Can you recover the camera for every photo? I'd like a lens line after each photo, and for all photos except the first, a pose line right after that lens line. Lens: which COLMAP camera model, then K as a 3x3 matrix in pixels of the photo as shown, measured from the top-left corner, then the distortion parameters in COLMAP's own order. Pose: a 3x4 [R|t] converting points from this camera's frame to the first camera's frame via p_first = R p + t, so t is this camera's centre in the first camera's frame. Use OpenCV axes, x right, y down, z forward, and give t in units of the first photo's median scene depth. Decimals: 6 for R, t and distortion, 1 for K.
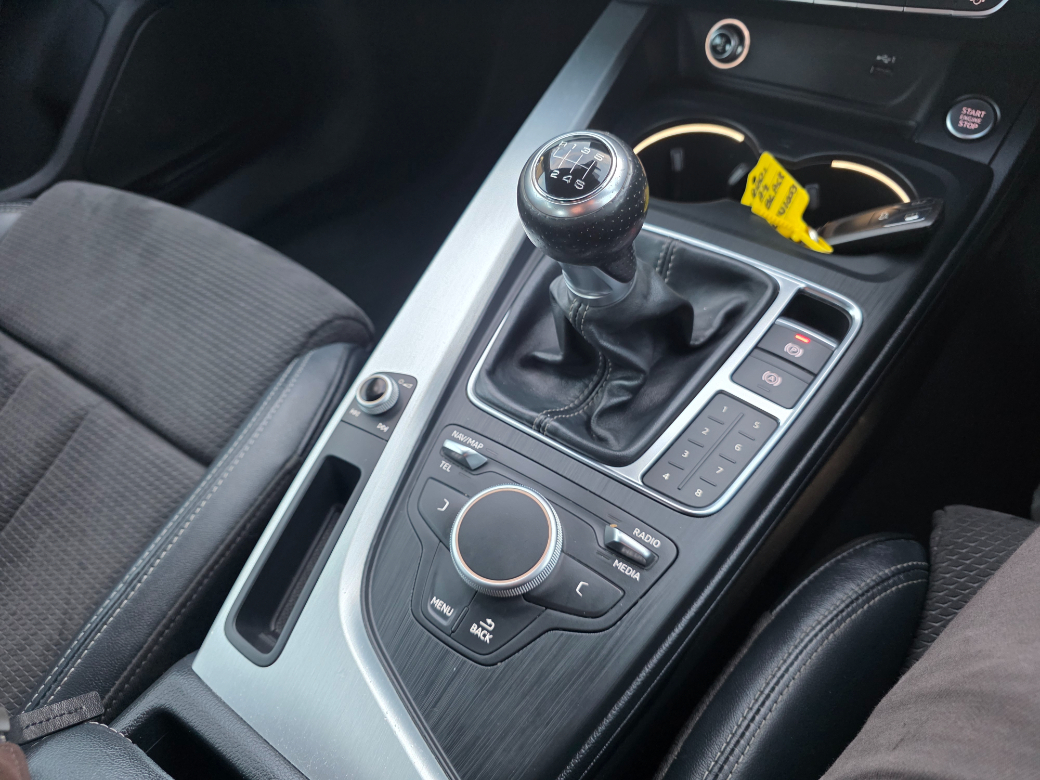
lens RADIAL K [[694.0, 0, 520.0], [0, 694.0, 390.0], [0, 0, 1]] dist [-0.004094, -0.002319]
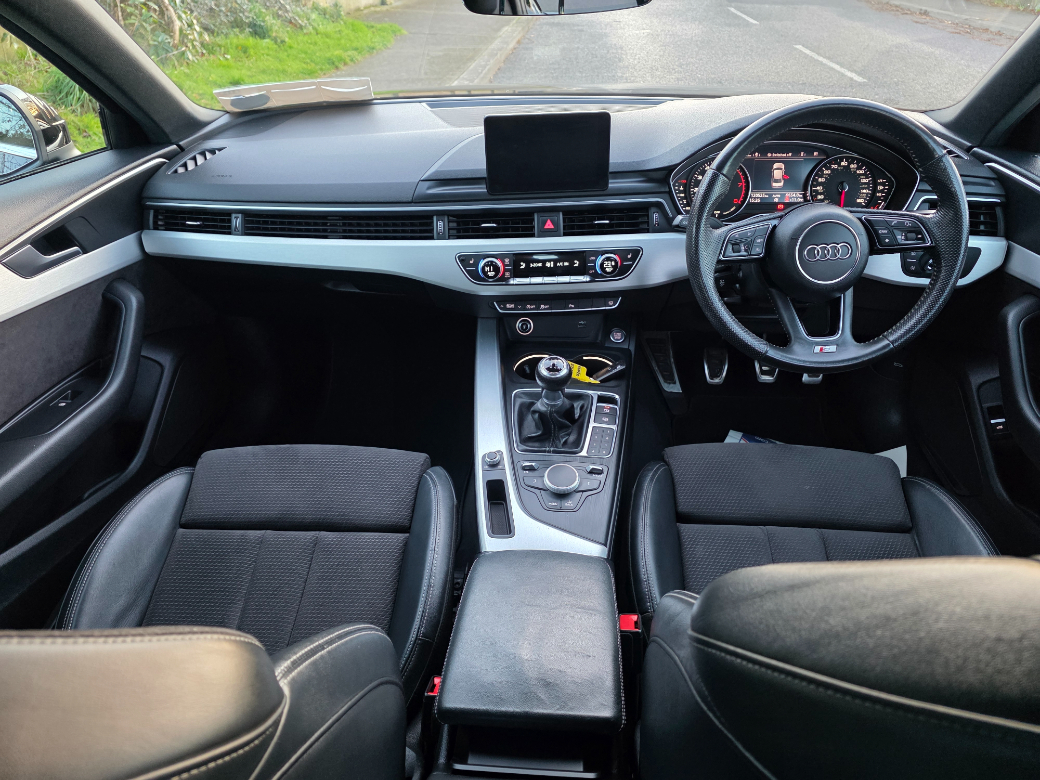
lens RADIAL K [[694.0, 0, 520.0], [0, 694.0, 390.0], [0, 0, 1]] dist [-0.004094, -0.002319]
pose [[0.858019, -0.196864, 0.474393, -1.275703], [0.351624, 0.898393, -0.263155, 0.495464], [-0.374386, 0.392600, 0.840060, -1.371850]]
